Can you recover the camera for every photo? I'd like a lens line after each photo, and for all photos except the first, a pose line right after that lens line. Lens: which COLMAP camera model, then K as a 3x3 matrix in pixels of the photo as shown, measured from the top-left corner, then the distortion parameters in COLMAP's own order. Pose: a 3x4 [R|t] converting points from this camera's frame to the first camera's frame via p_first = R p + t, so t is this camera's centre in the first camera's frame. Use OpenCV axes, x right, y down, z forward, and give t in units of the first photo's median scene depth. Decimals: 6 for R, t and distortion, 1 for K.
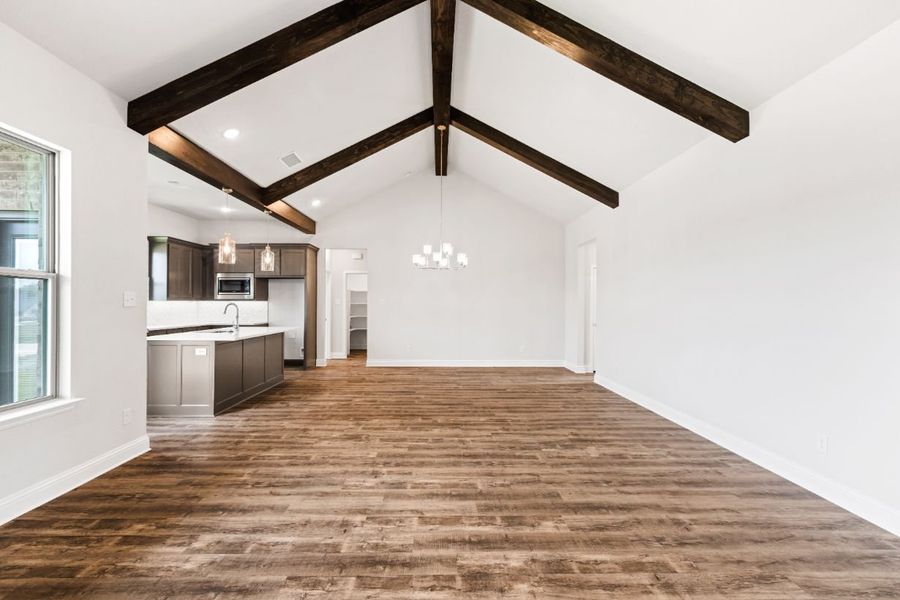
lens RADIAL K [[411.9, 0, 450.0], [0, 411.9, 300.0], [0, 0, 1]] dist [-0.000450, -0.000051]
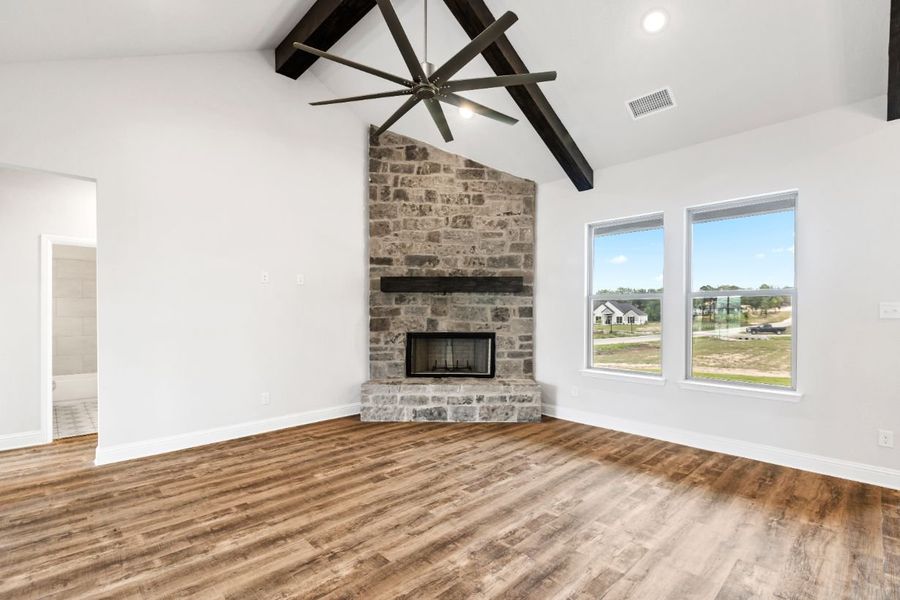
lens RADIAL K [[411.9, 0, 450.0], [0, 411.9, 300.0], [0, 0, 1]] dist [-0.000450, -0.000051]
pose [[-0.740997, -0.024115, -0.671075, 0.793977], [0.000932, 0.999317, -0.036940, 0.011854], [0.671508, -0.027998, -0.740468, 1.484621]]
